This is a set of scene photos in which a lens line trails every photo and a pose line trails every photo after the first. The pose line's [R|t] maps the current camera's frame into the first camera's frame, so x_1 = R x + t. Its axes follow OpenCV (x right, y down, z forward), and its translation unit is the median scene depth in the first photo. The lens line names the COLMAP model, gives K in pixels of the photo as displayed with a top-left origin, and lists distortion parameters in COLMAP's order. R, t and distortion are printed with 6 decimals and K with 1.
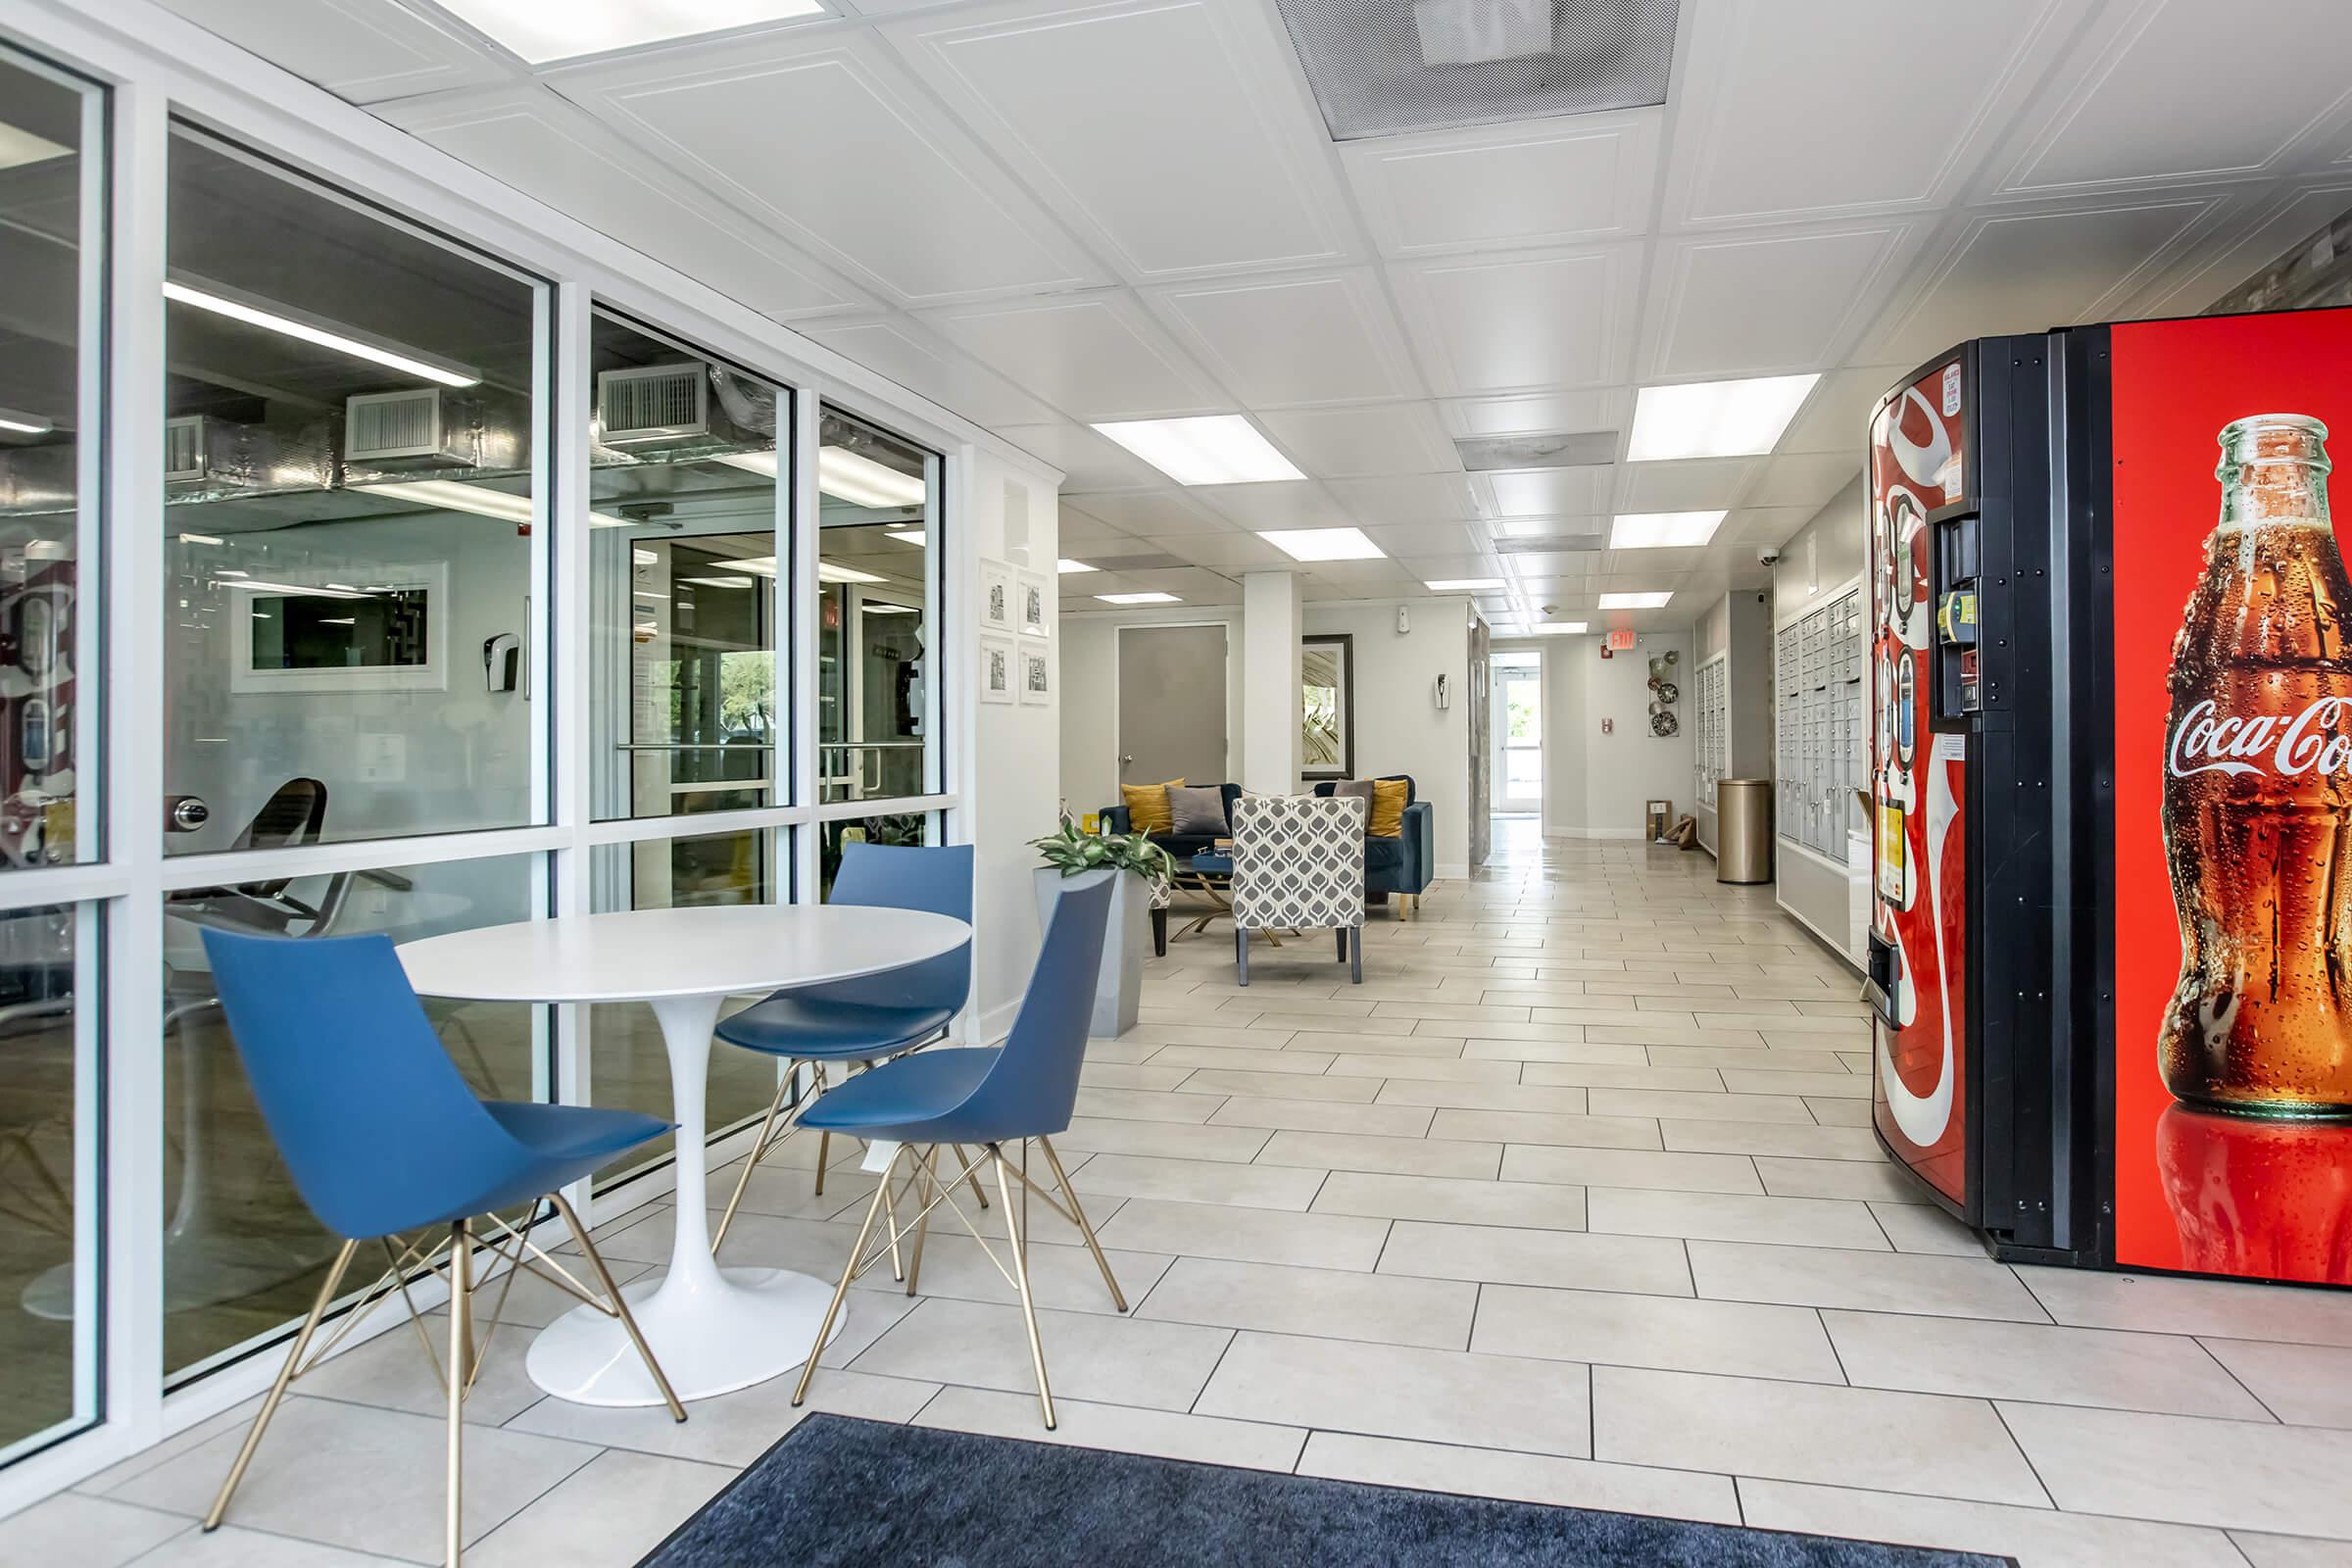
lens RADIAL K [[1263.7, 0, 1174.3], [0, 1263.7, 748.2], [0, 0, 1]] dist [0.001781, 0.001056]
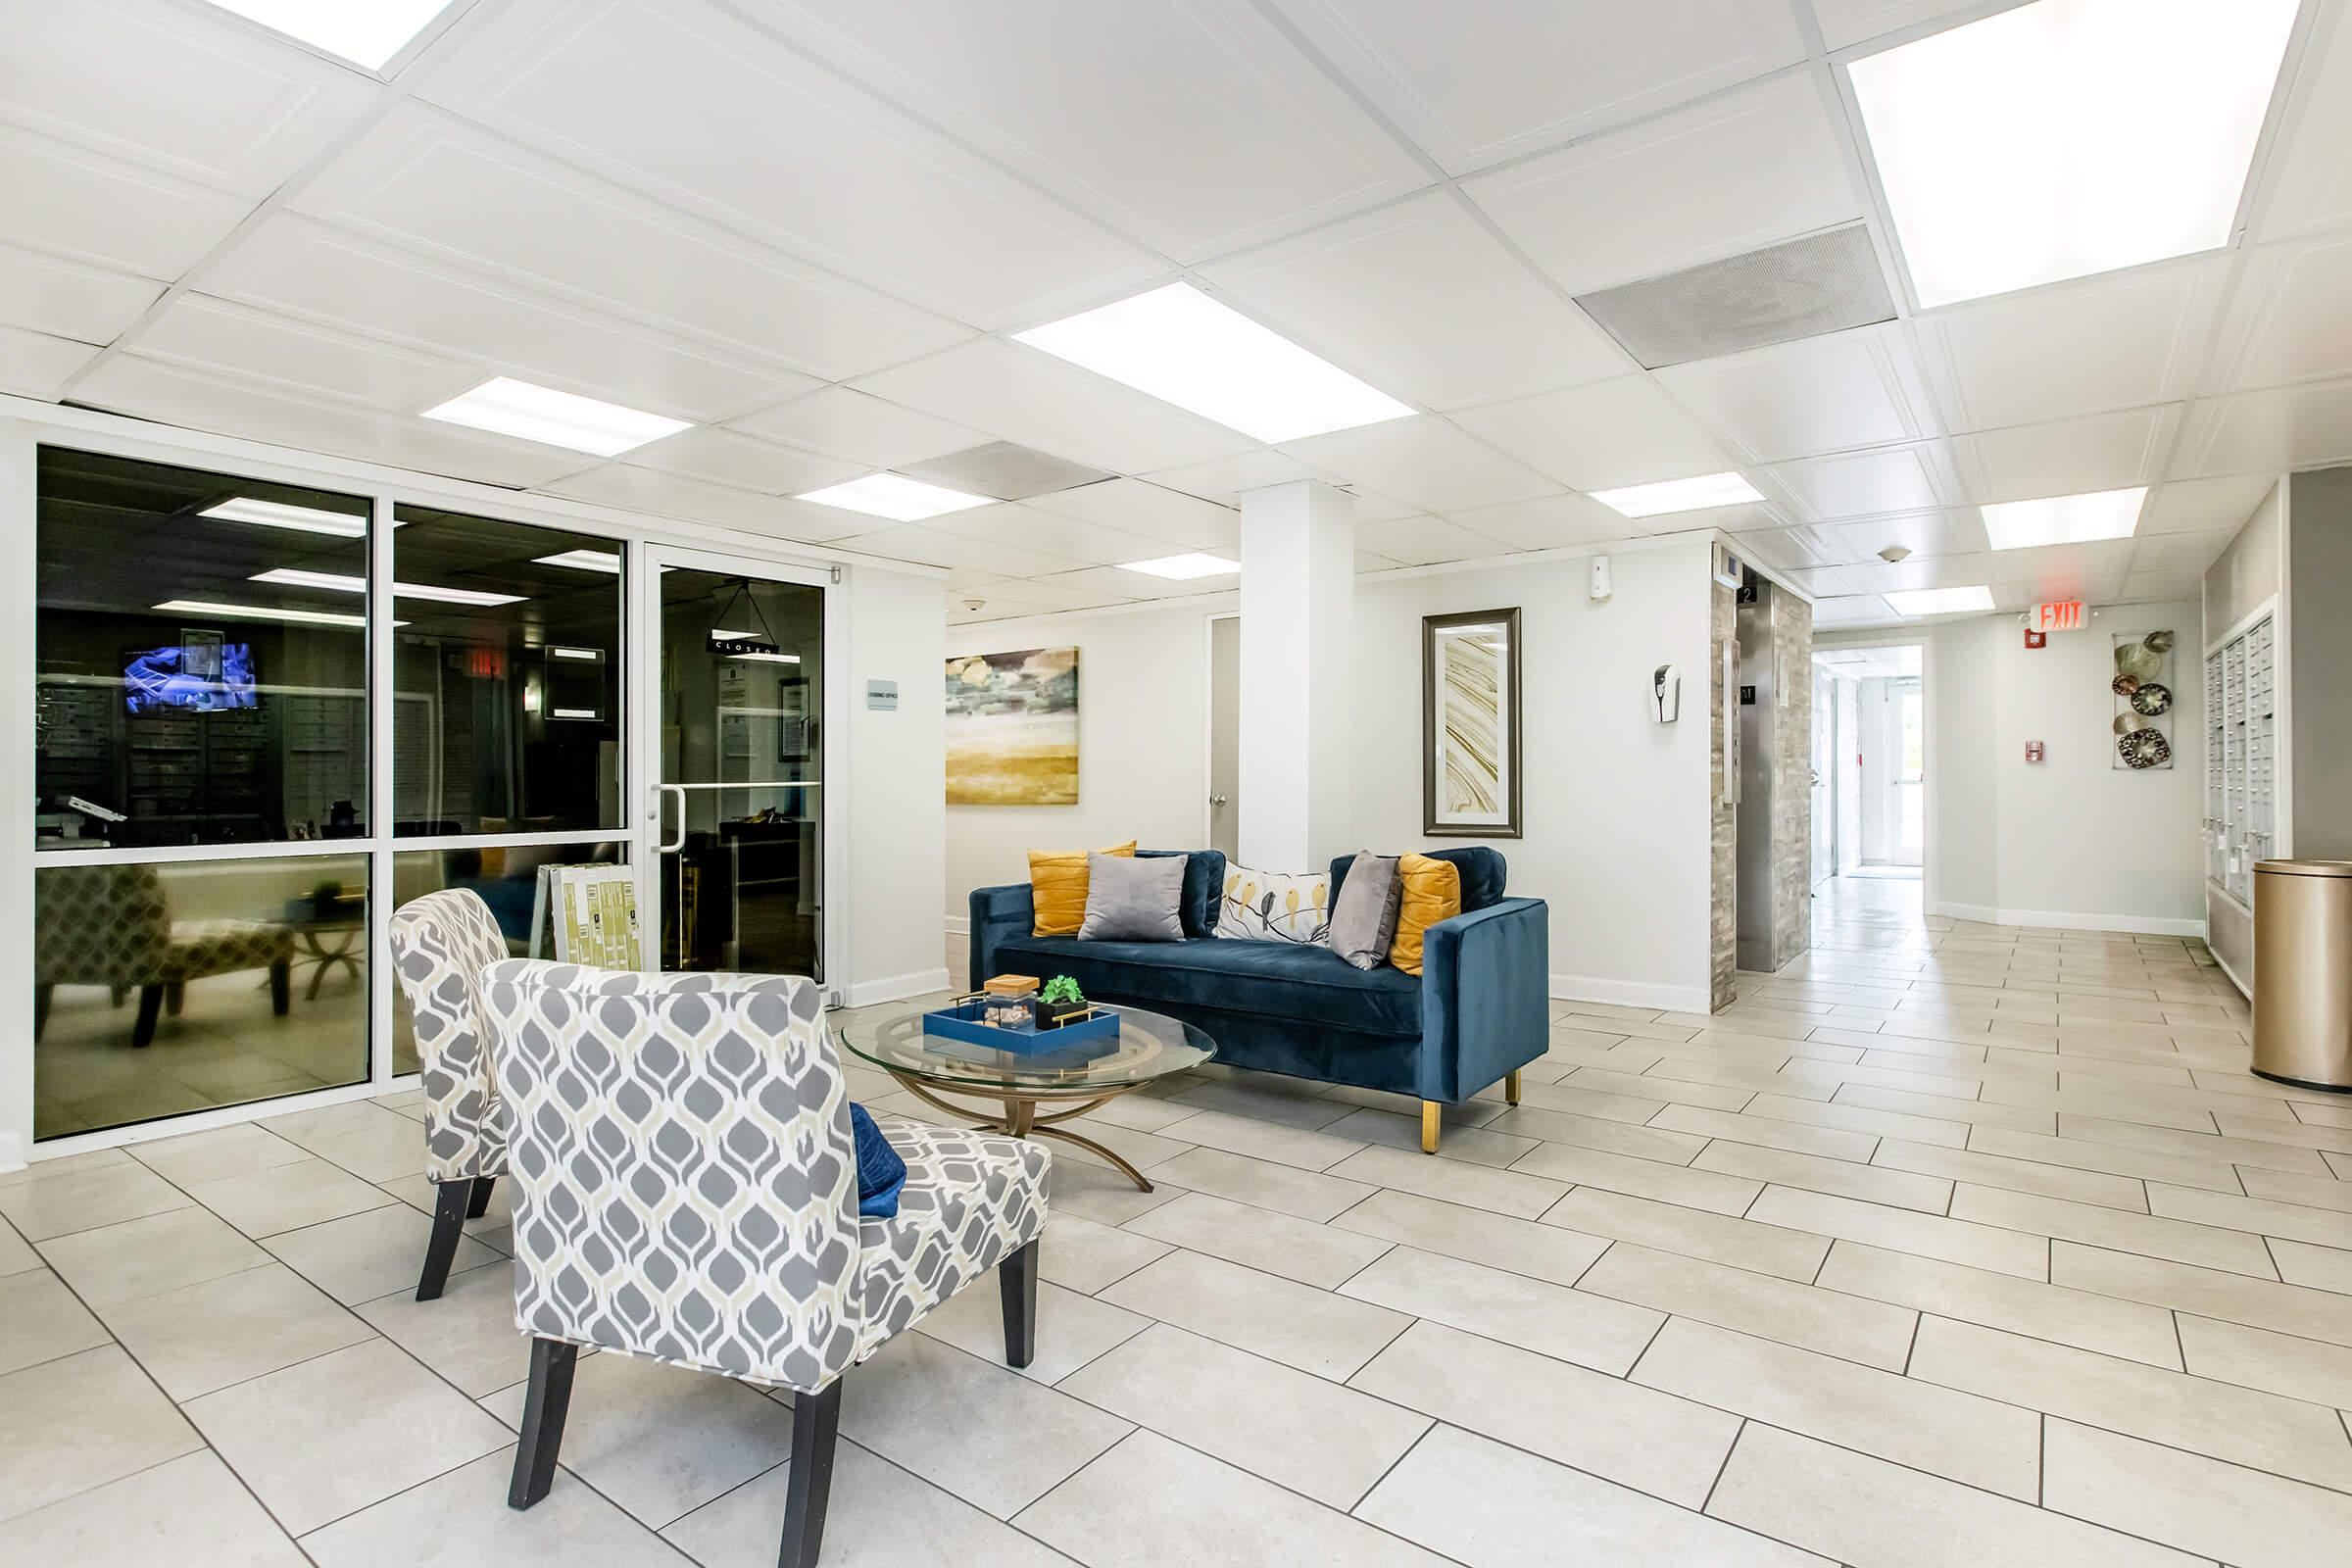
lens RADIAL K [[1156.1, 0, 1176.0], [0, 1156.1, 784.0], [0, 0, 1]] dist [0.015364, 0.000692]
pose [[0.944139, 0.005008, -0.329510, 0.152162], [-0.003112, 0.999975, 0.006281, -0.004689], [0.329533, -0.004905, 0.944131, 0.357250]]
